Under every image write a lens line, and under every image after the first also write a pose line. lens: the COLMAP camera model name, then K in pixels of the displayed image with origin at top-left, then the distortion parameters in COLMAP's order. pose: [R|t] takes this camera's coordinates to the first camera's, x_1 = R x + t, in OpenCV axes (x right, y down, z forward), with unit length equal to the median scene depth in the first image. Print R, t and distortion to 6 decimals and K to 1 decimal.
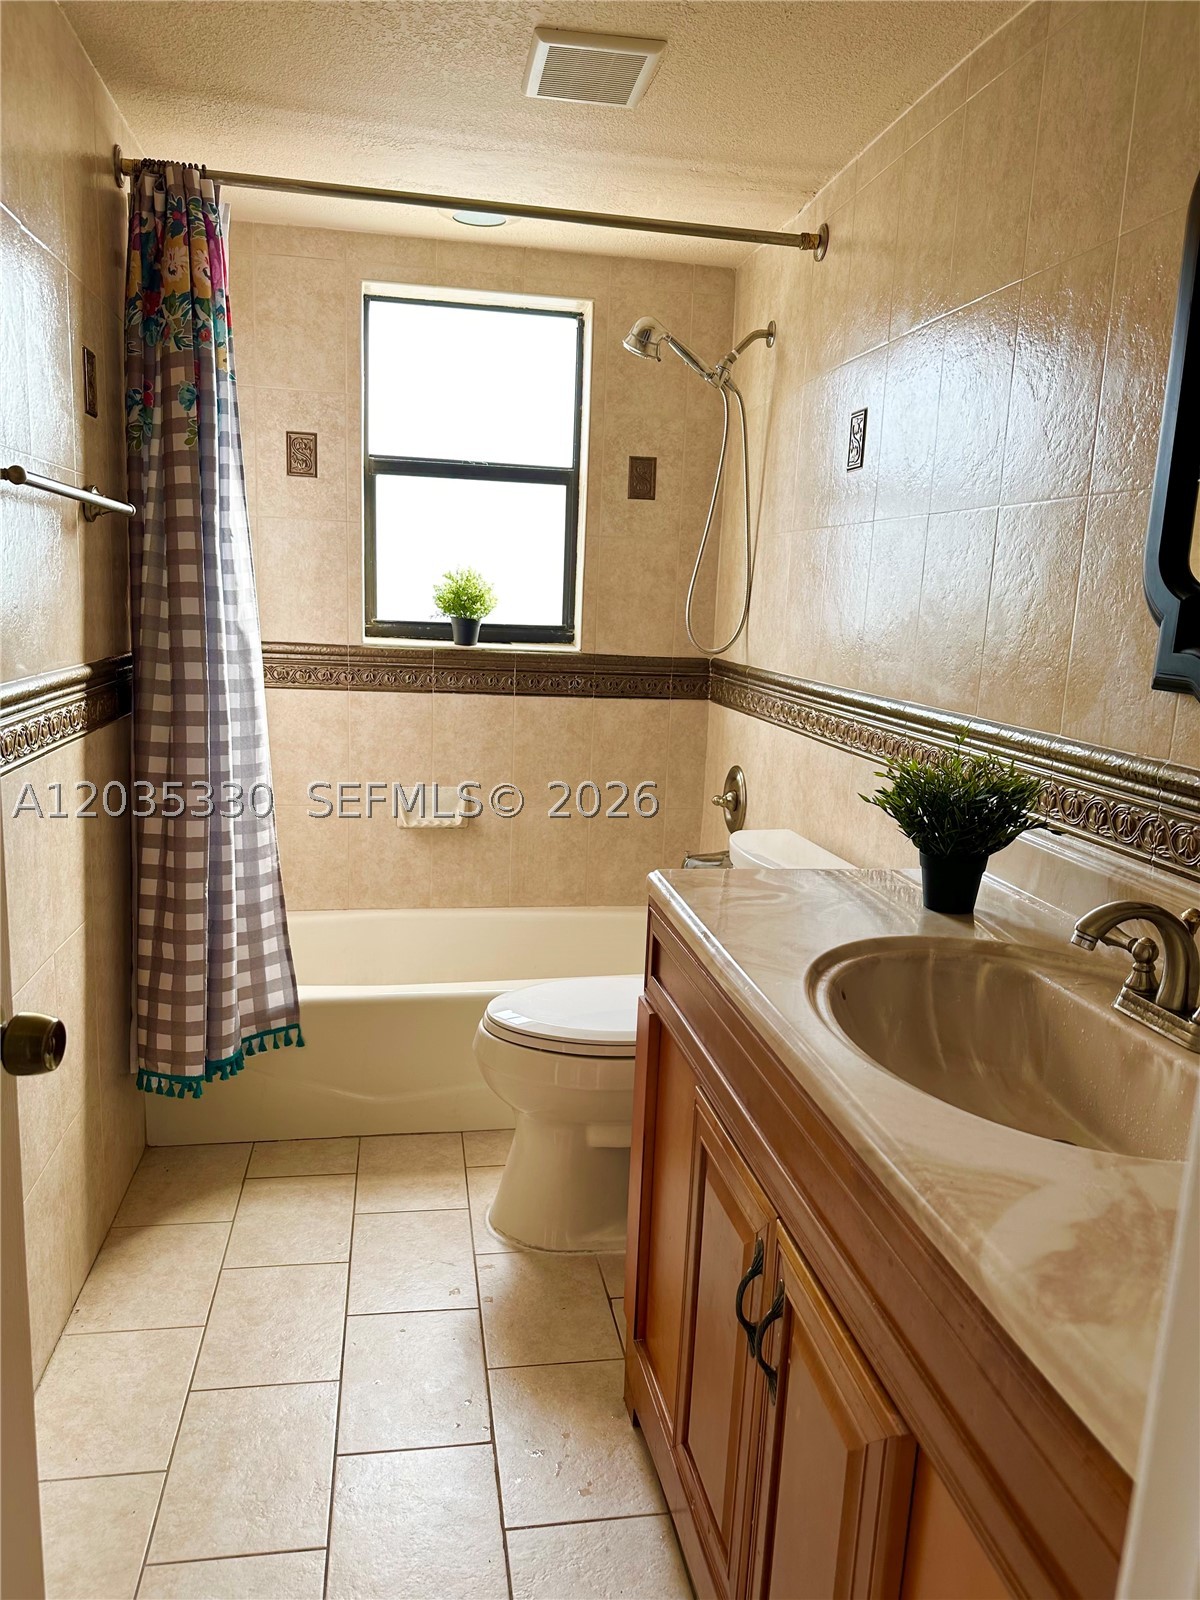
lens RADIAL K [[1120.3, 0, 600.0], [0, 1120.3, 800.0], [0, 0, 1]] dist [0.122953, -0.205623]
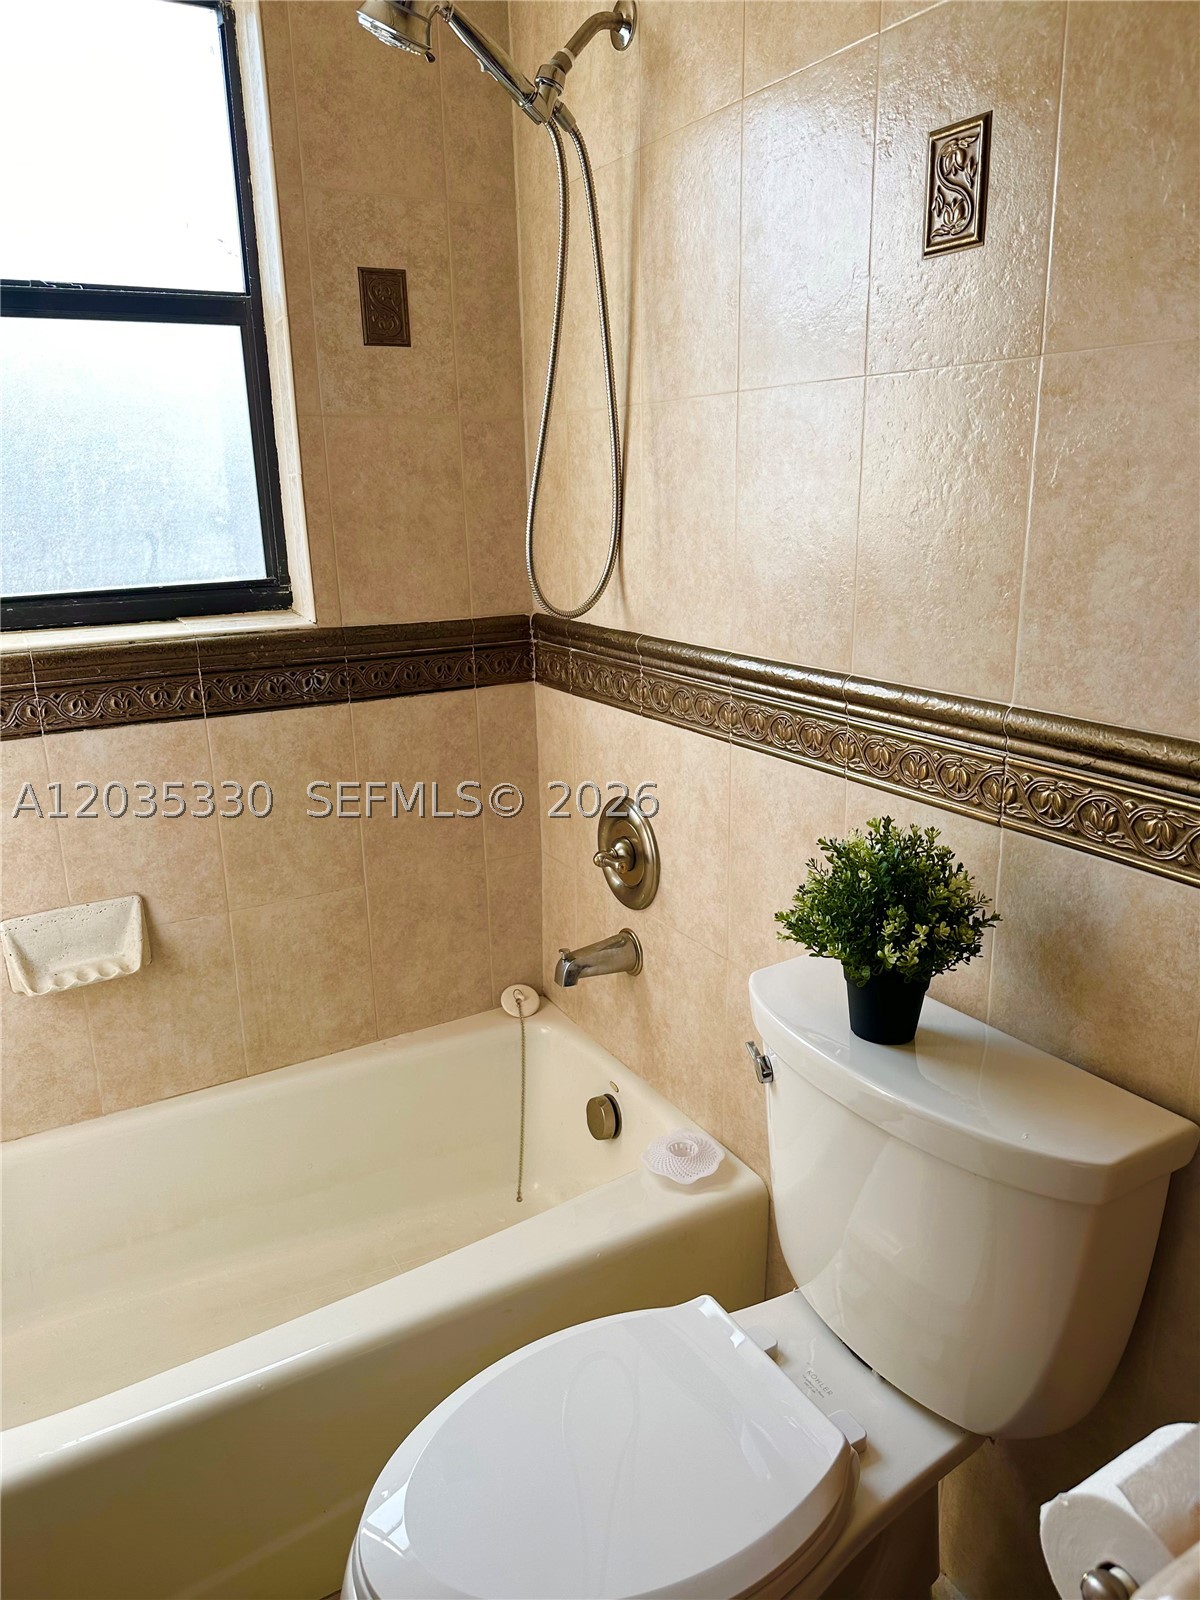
lens RADIAL K [[1130.7, 0, 622.2], [0, 1130.7, 802.6], [0, 0, 1]] dist [0.078347, -0.140312]
pose [[0.935532, -0.149904, 0.319859, -0.069863], [0.118365, 0.986174, 0.115979, -0.092283], [-0.332822, -0.070642, 0.940340, 0.402253]]
